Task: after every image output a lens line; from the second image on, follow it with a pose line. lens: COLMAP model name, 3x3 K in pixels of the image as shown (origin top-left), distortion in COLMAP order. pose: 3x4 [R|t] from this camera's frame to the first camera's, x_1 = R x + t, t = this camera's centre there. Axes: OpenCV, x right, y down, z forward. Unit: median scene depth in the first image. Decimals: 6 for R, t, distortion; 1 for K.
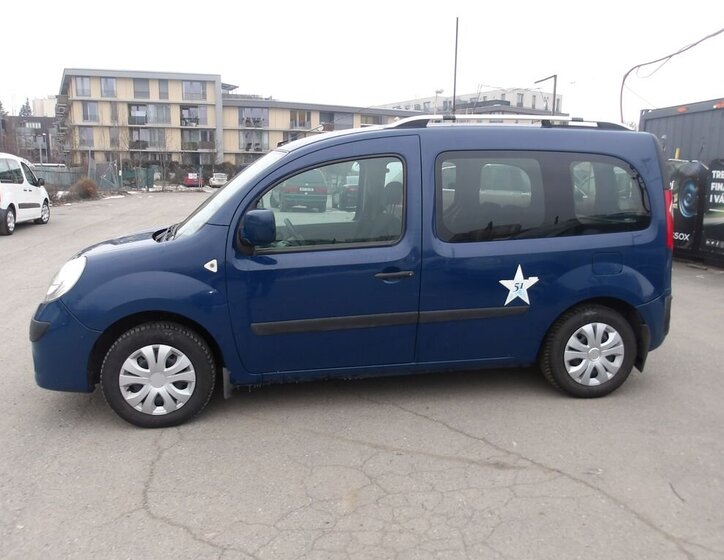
lens RADIAL K [[654.8, 0, 365.5], [0, 654.8, 280.4], [0, 0, 1]] dist [-0.007566, 0.040481]
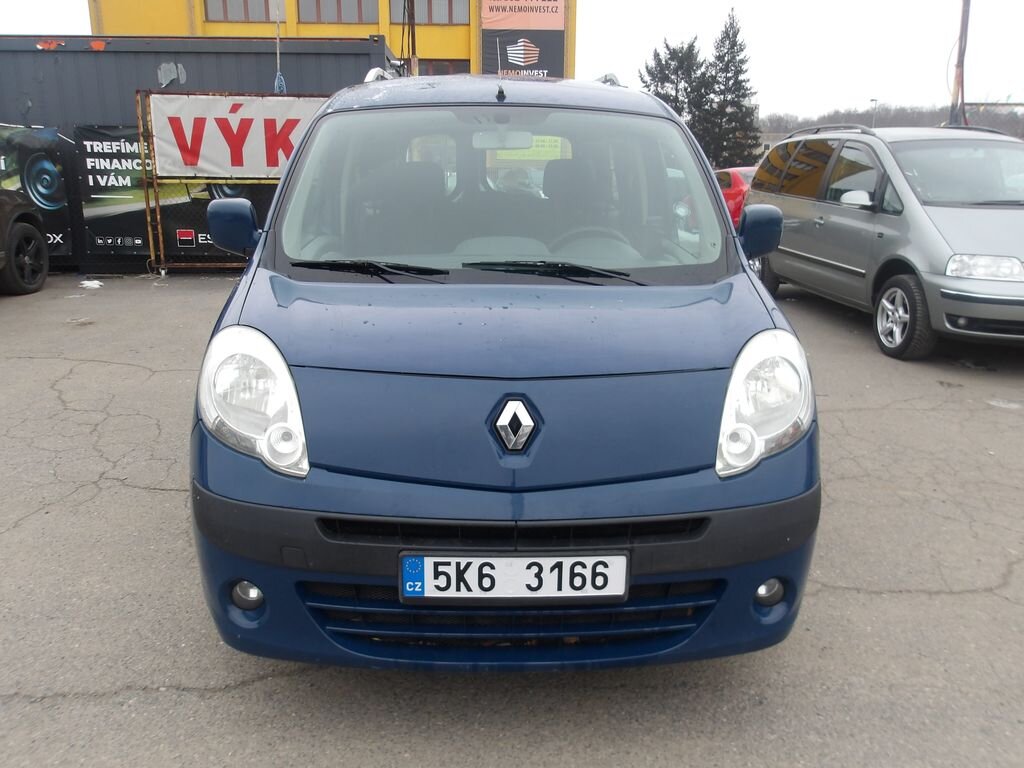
lens RADIAL K [[892.9, 0, 502.9], [0, 892.9, 377.1], [0, 0, 1]] dist [-0.015013, 0.039918]
pose [[0.106889, -0.246649, 0.963192, -1.095142], [0.151493, 0.961471, 0.229396, -0.186147], [-0.982662, 0.121397, 0.140136, 1.117046]]
